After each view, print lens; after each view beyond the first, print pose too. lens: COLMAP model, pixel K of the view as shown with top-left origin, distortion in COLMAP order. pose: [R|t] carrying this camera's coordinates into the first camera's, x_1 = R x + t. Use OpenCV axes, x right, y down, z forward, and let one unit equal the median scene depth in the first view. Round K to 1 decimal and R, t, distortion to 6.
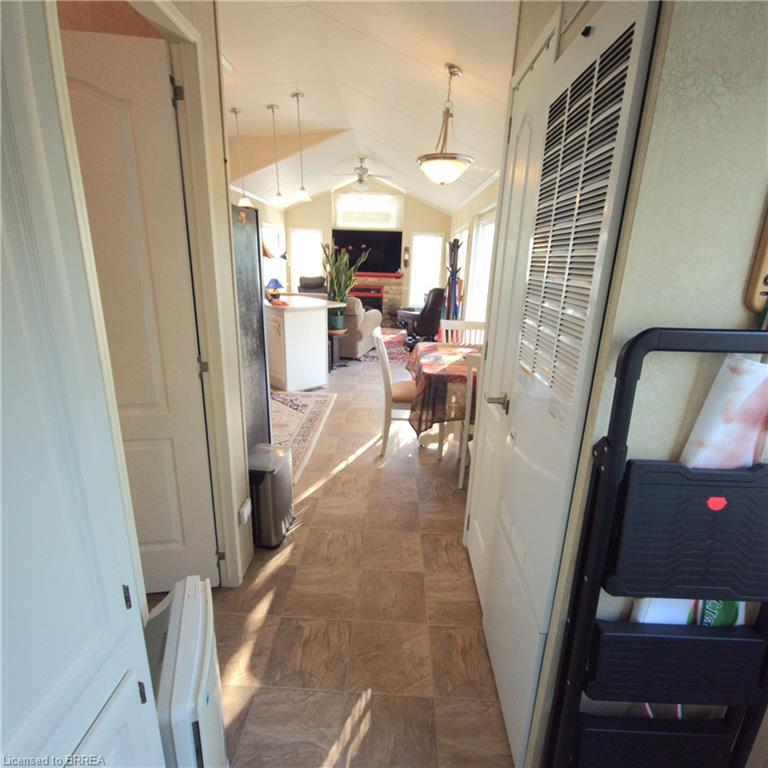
lens RADIAL K [[418.2, 0, 379.7], [0, 418.2, 383.1], [0, 0, 1]] dist [0.011344, -0.006399]
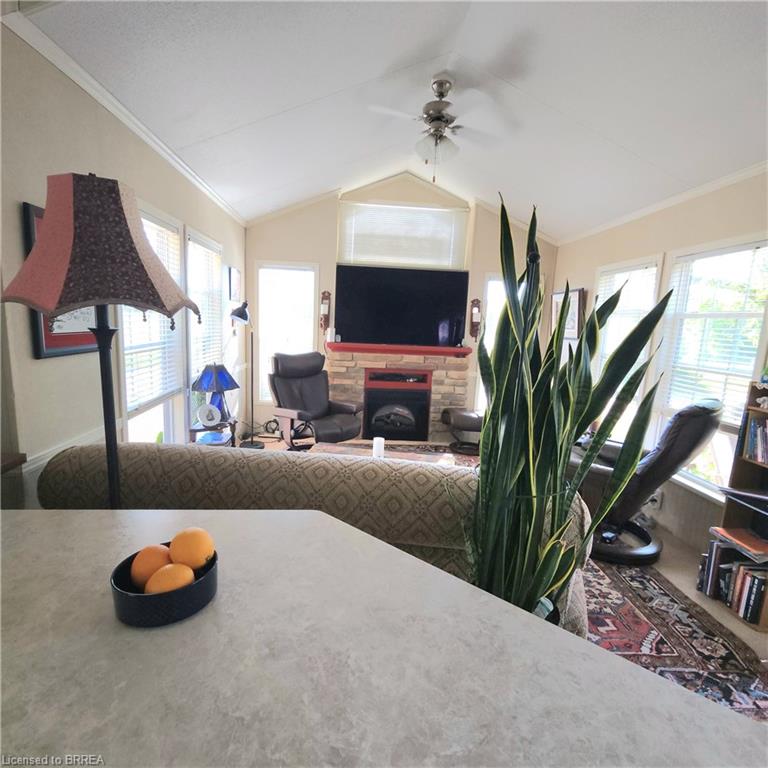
lens RADIAL K [[418.2, 0, 377.8], [0, 418.2, 386.0], [0, 0, 1]] dist [0.011344, -0.006399]
pose [[0.994760, -0.003177, 0.102191, -0.120675], [0.017163, 0.990522, -0.136275, -0.149488], [-0.100790, 0.137315, 0.985386, 0.515578]]
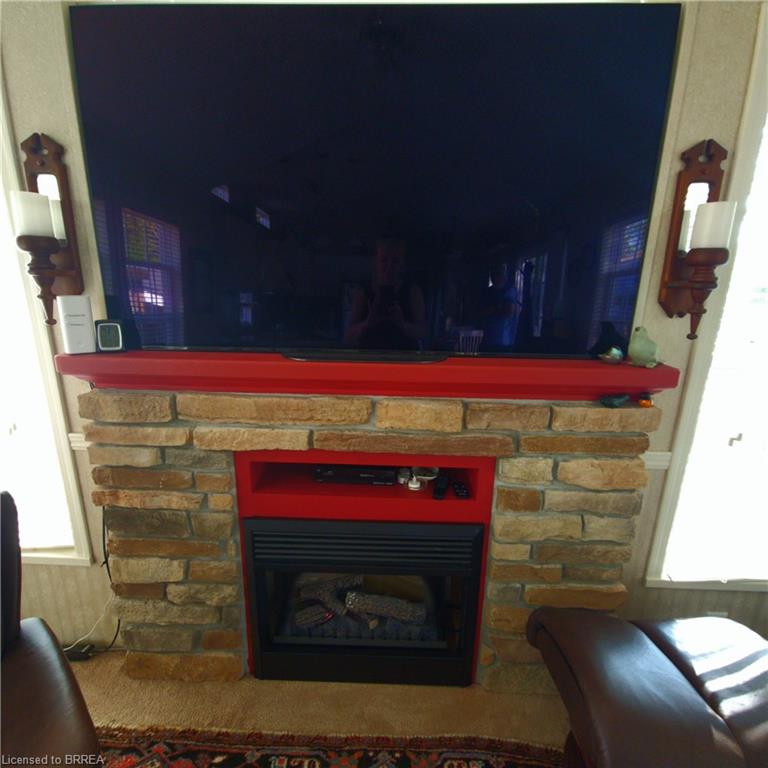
lens RADIAL K [[418.2, 0, 378.7], [0, 418.2, 388.5], [0, 0, 1]] dist [0.011344, -0.006399]
pose [[0.999827, -0.017806, -0.005385, -0.029387], [0.017660, 0.999504, -0.026057, -0.264371], [0.005846, 0.025957, 0.999646, 0.914793]]
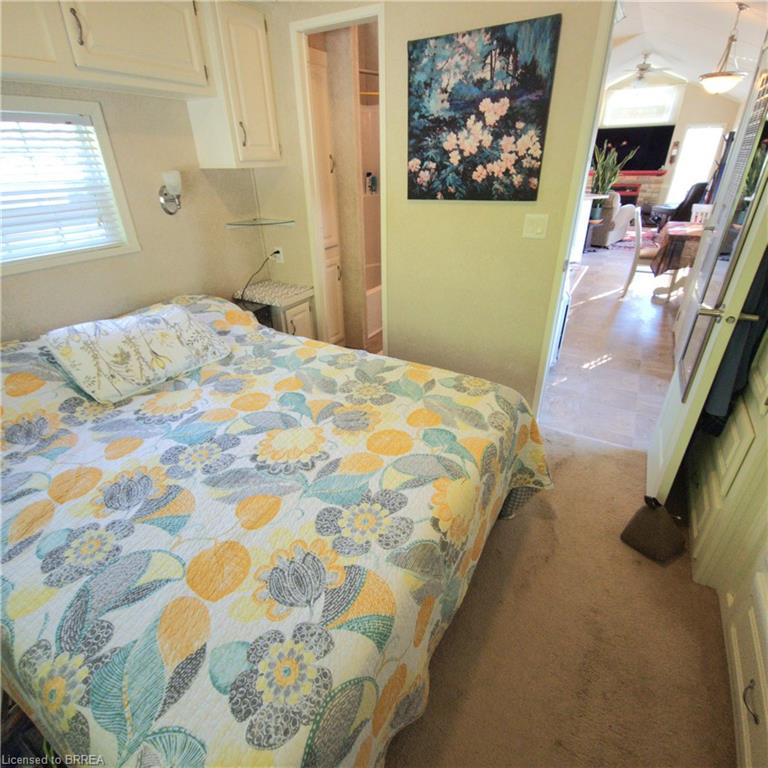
lens RADIAL K [[418.2, 0, 387.3], [0, 418.2, 385.2], [0, 0, 1]] dist [0.011344, -0.006399]
pose [[0.886808, 0.178491, -0.426278, -0.017653], [-0.091200, 0.971856, 0.217206, 0.088131], [0.453051, -0.153744, 0.878128, -0.292669]]
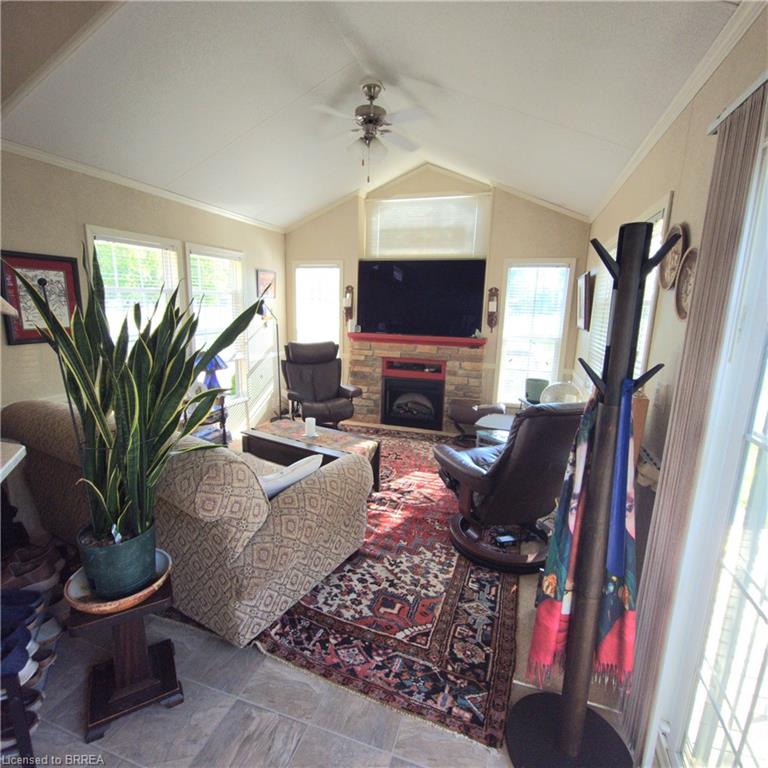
lens RADIAL K [[418.2, 0, 379.4], [0, 418.2, 385.0], [0, 0, 1]] dist [0.011344, -0.006399]
pose [[0.959392, 0.043631, -0.278681, 0.080478], [-0.073913, 0.992329, -0.099092, -0.151174], [0.272220, 0.115667, 0.955258, 0.502235]]
